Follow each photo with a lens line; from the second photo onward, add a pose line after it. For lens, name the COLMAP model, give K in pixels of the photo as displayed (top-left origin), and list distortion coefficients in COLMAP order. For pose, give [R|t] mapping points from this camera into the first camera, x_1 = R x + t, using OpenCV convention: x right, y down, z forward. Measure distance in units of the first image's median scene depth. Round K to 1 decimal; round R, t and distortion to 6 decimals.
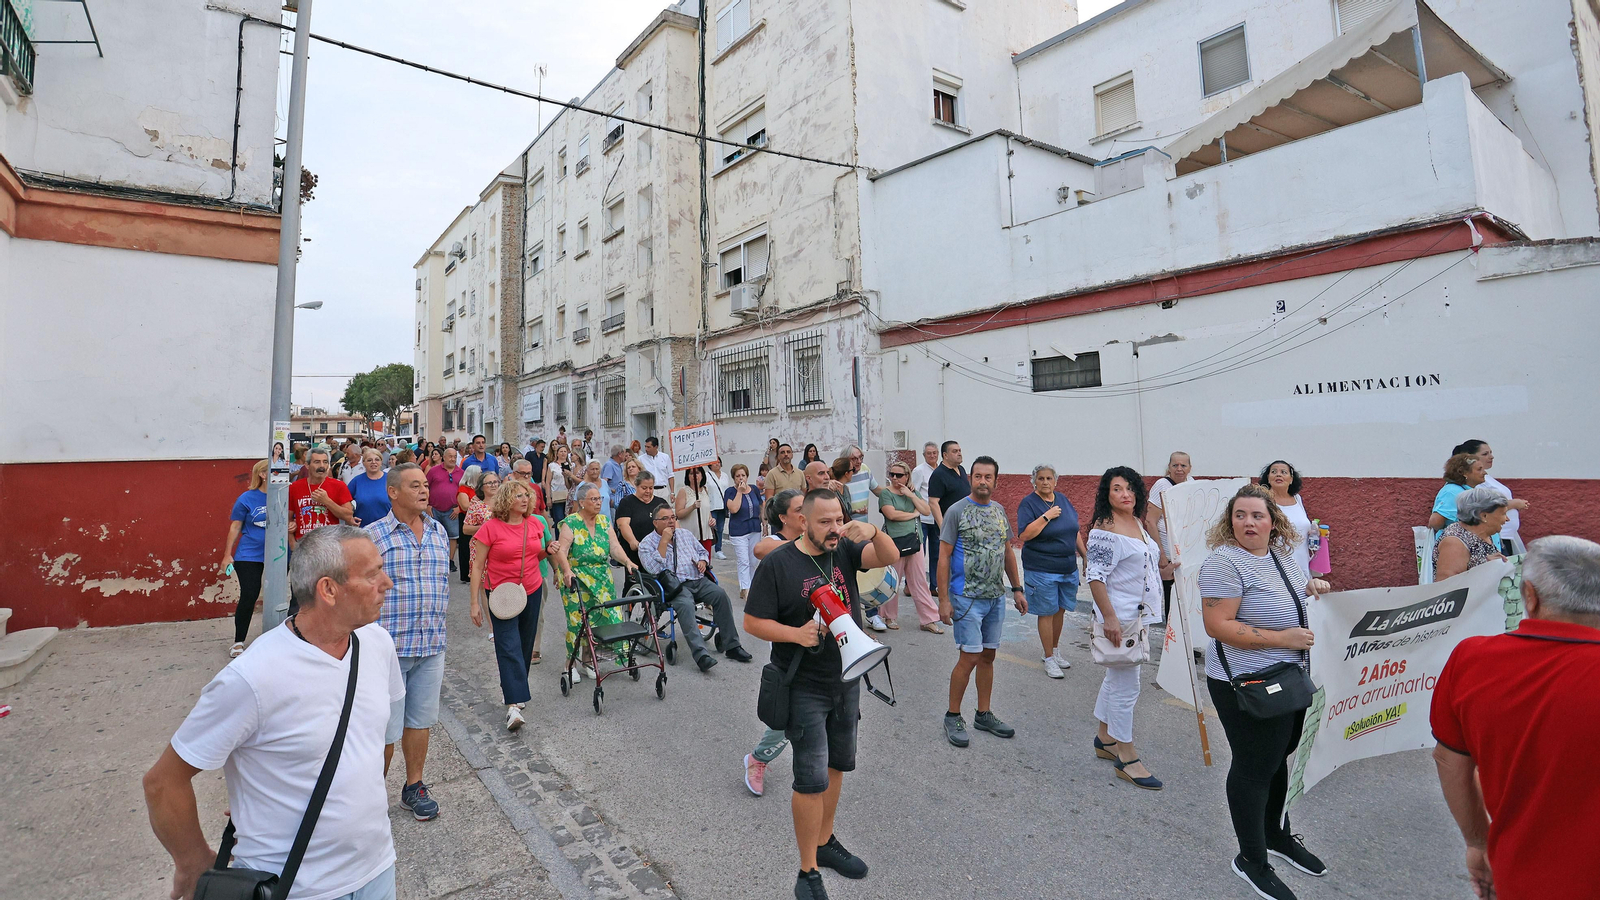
lens RADIAL K [[793.4, 0, 791.5], [0, 793.4, 392.9], [0, 0, 1]] dist [-0.081396, 0.039859]
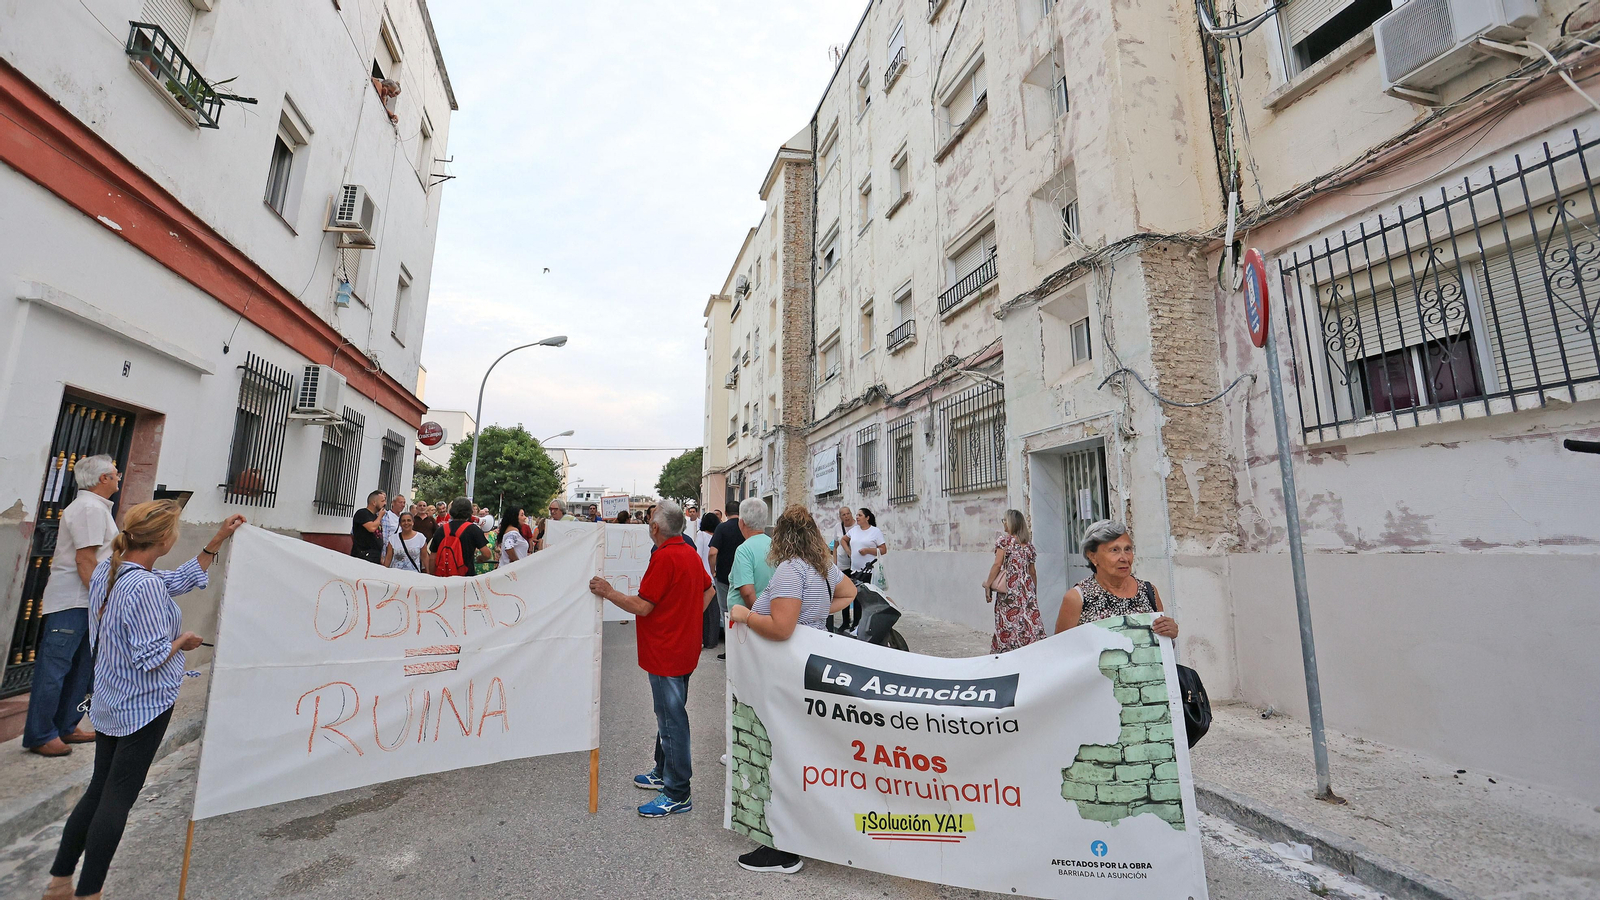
lens RADIAL K [[793.4, 0, 791.5], [0, 793.4, 392.9], [0, 0, 1]] dist [-0.081396, 0.039859]
pose [[0.926345, -0.043747, -0.374126, -0.109937], [-0.000575, 0.993067, -0.117545, 0.031019], [0.376675, 0.109102, 0.919898, 0.385455]]
